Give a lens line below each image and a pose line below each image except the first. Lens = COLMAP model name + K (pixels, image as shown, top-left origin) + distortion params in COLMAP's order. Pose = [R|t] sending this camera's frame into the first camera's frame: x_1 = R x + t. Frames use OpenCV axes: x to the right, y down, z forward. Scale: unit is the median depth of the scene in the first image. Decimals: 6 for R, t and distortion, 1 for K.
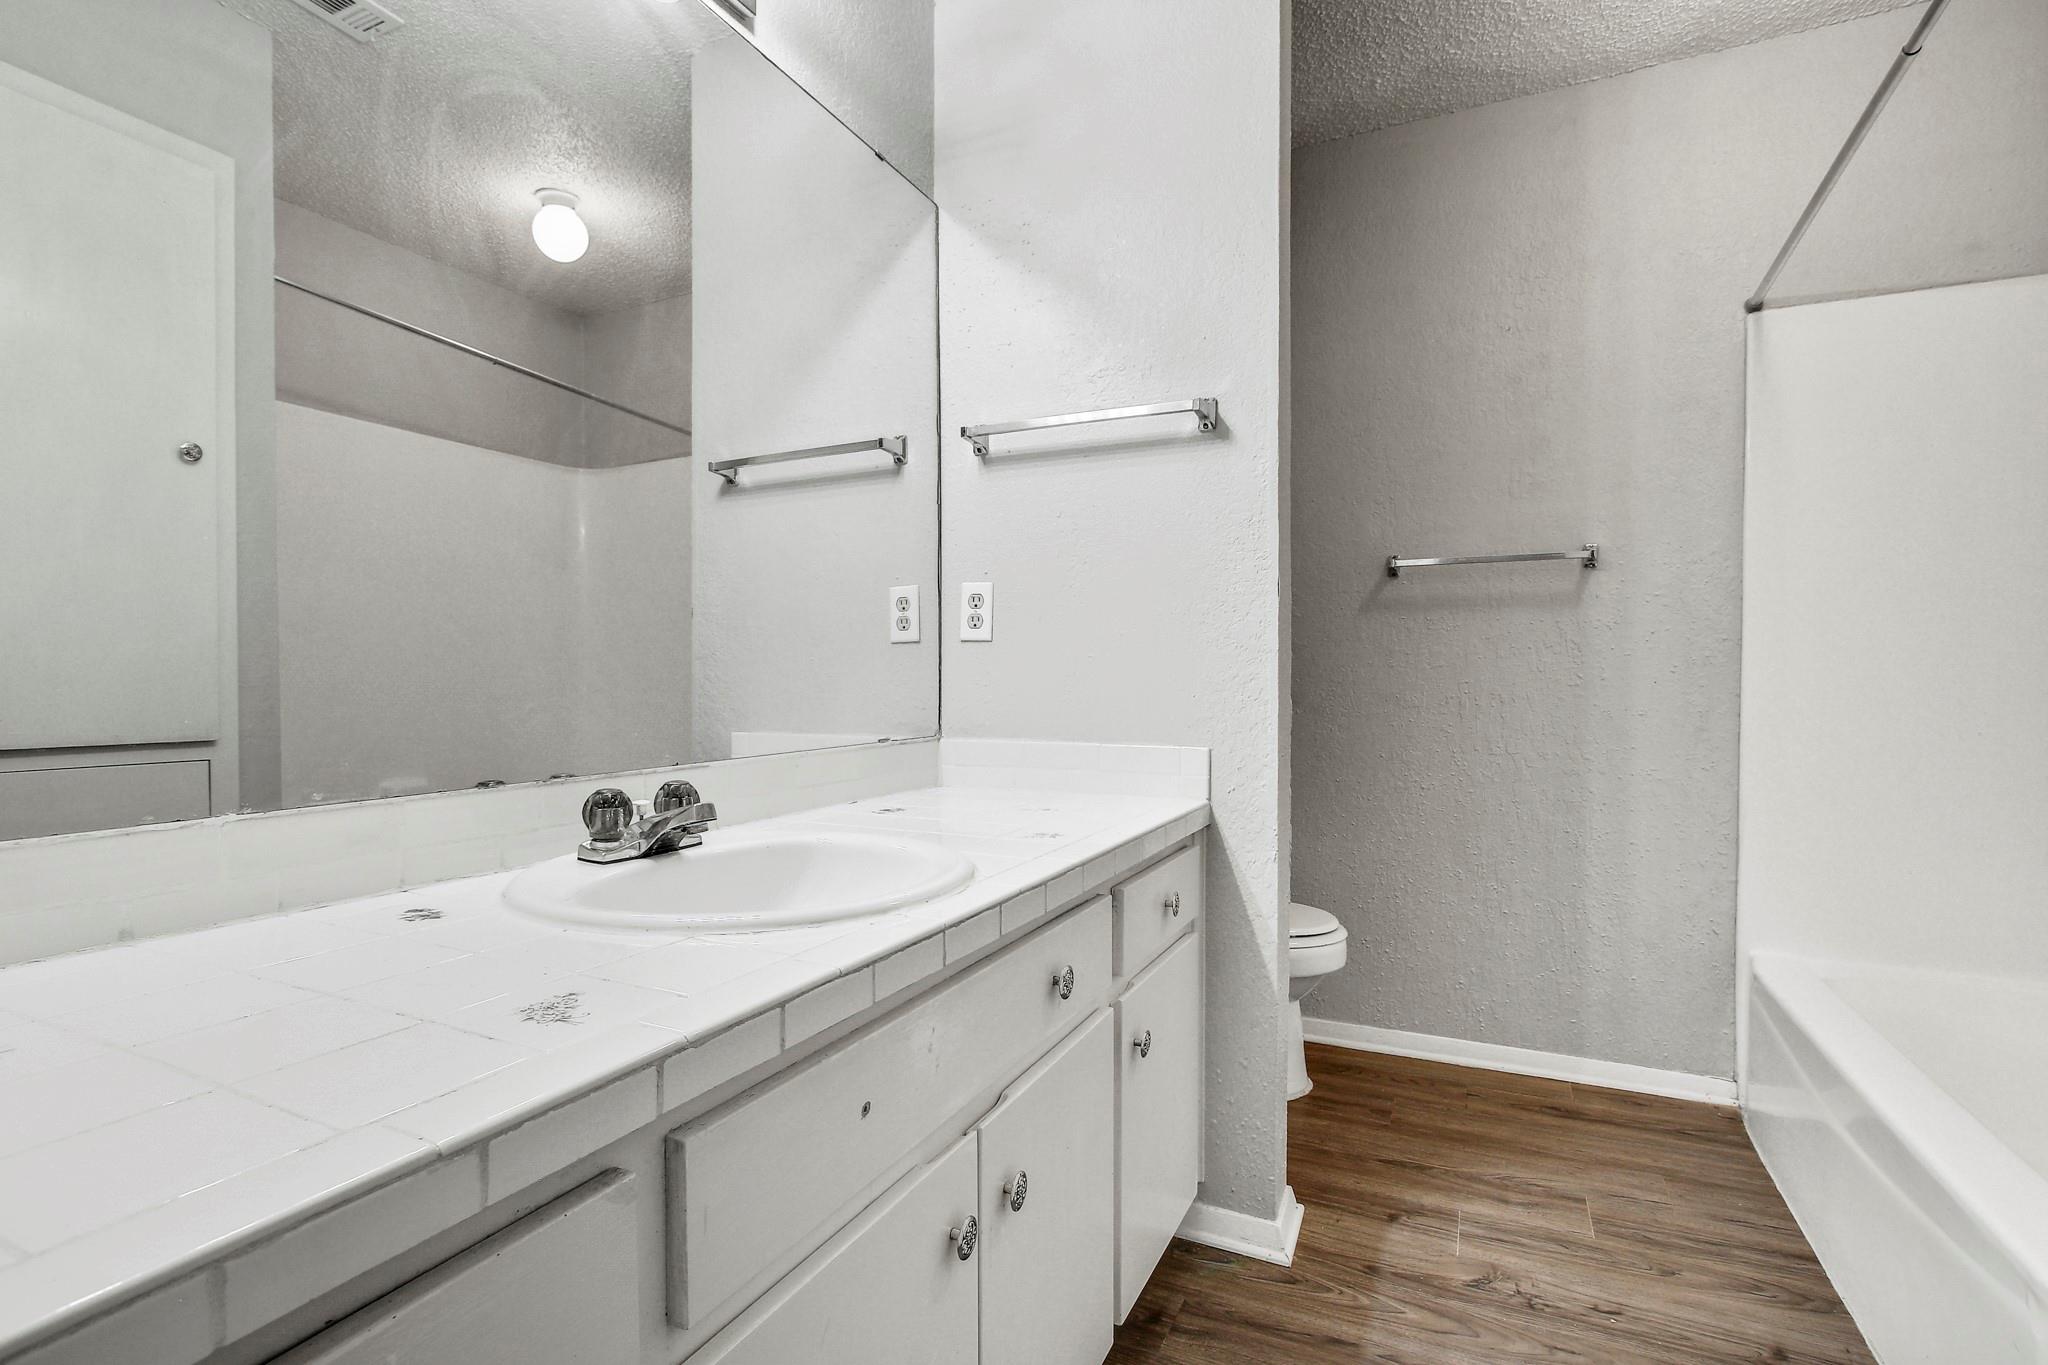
lens RADIAL K [[948.0, 0, 1020.2], [0, 948.0, 681.0], [0, 0, 1]] dist [-0.012326, 0.002435]
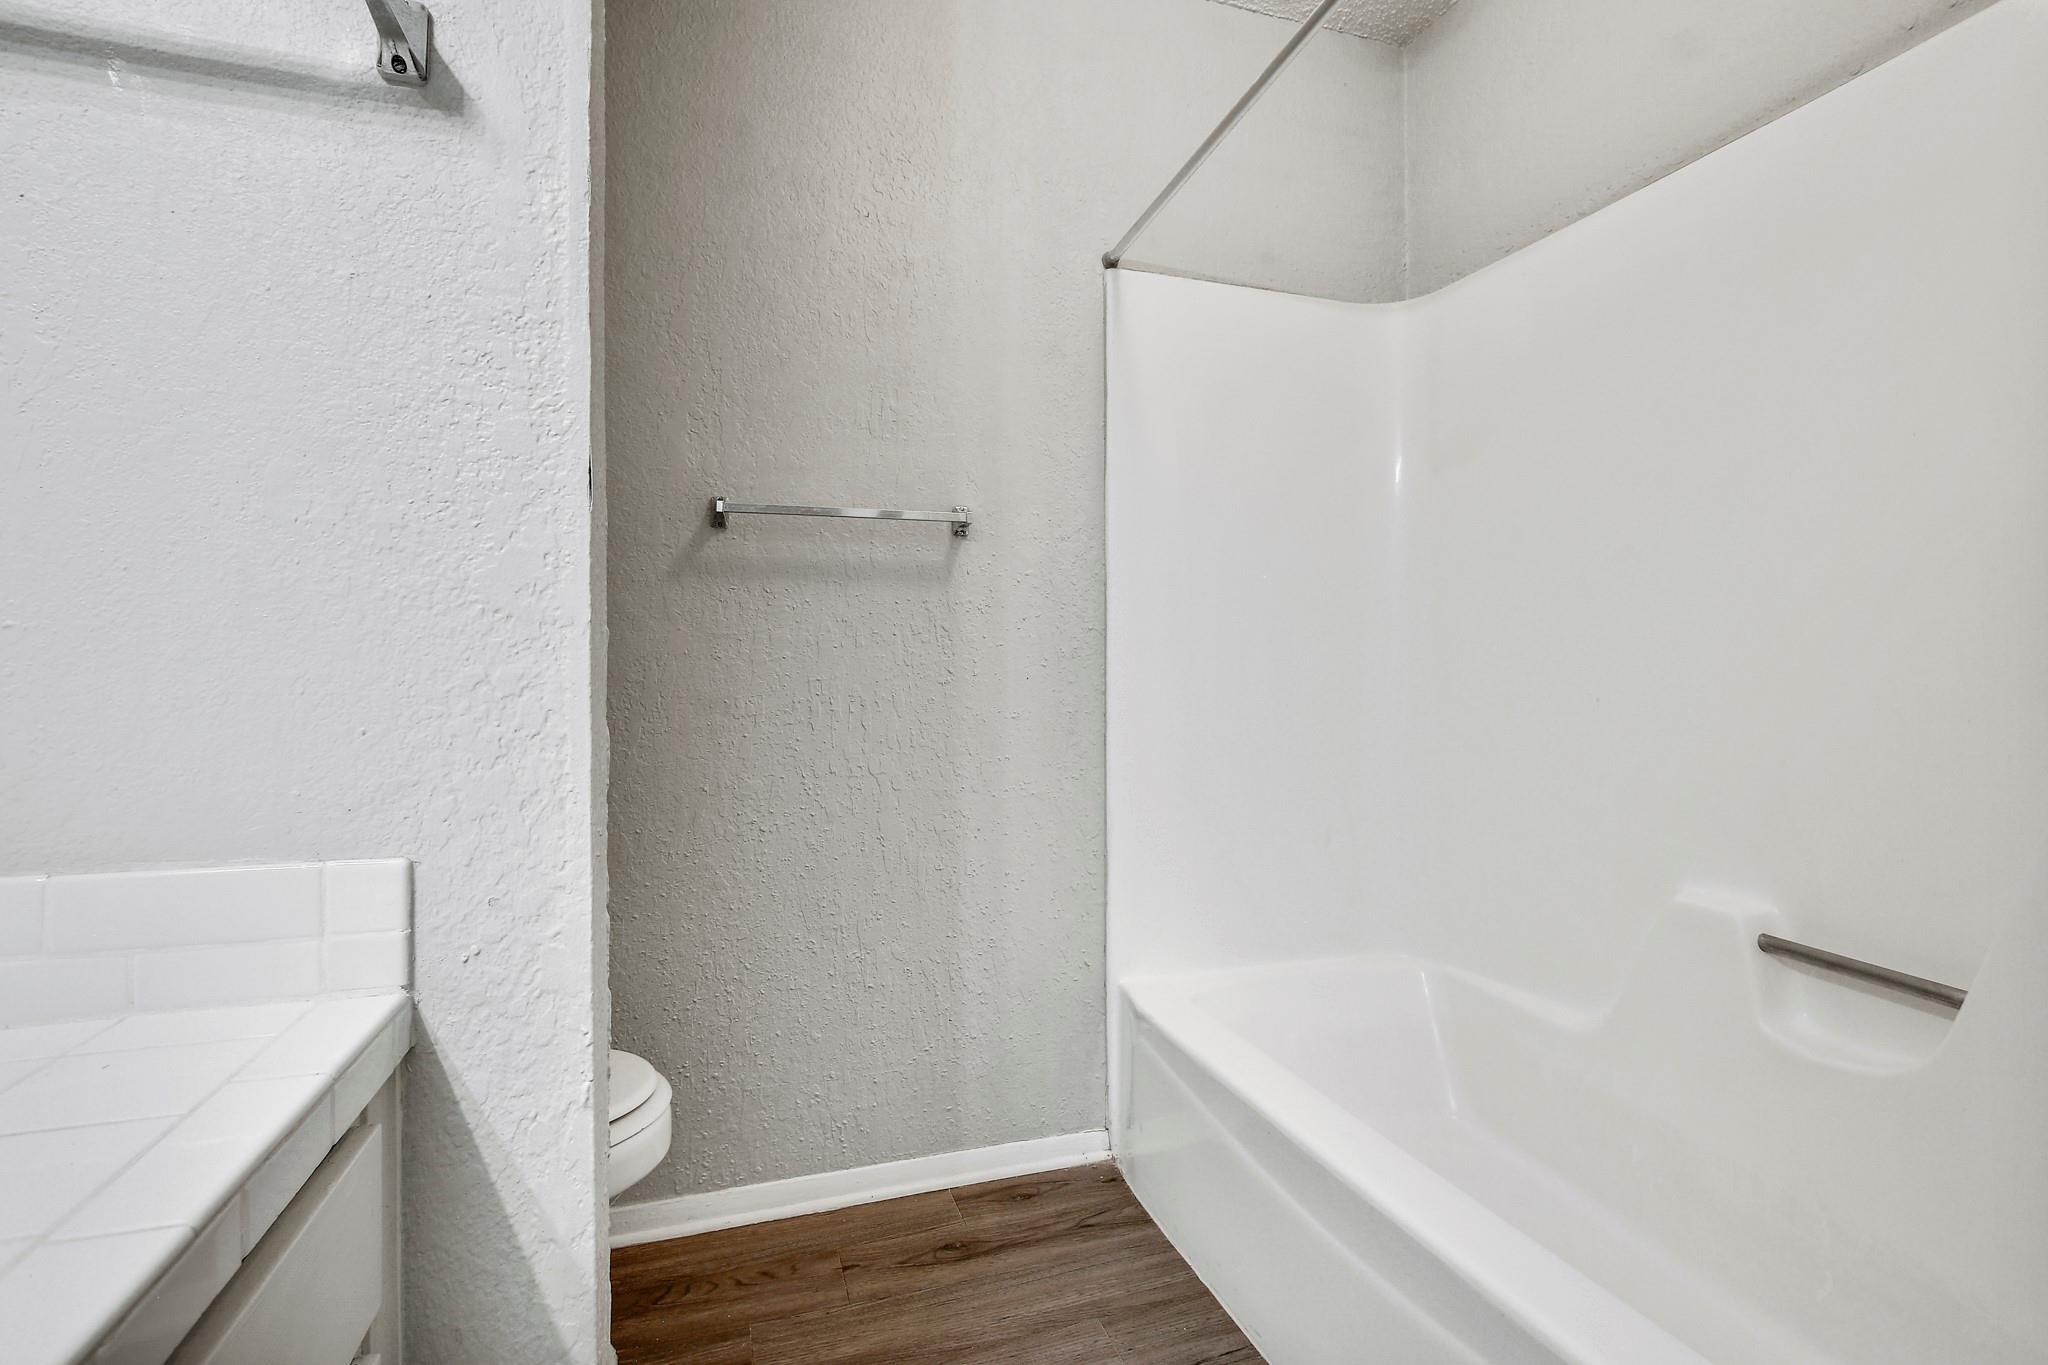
lens RADIAL K [[948.0, 0, 1019.9], [0, 948.0, 669.5], [0, 0, 1]] dist [-0.012326, 0.002435]
pose [[0.717684, -0.002510, 0.696364, 0.082130], [0.003607, 0.999993, -0.000113, -0.006636], [-0.696359, 0.002593, 0.717689, 0.407379]]
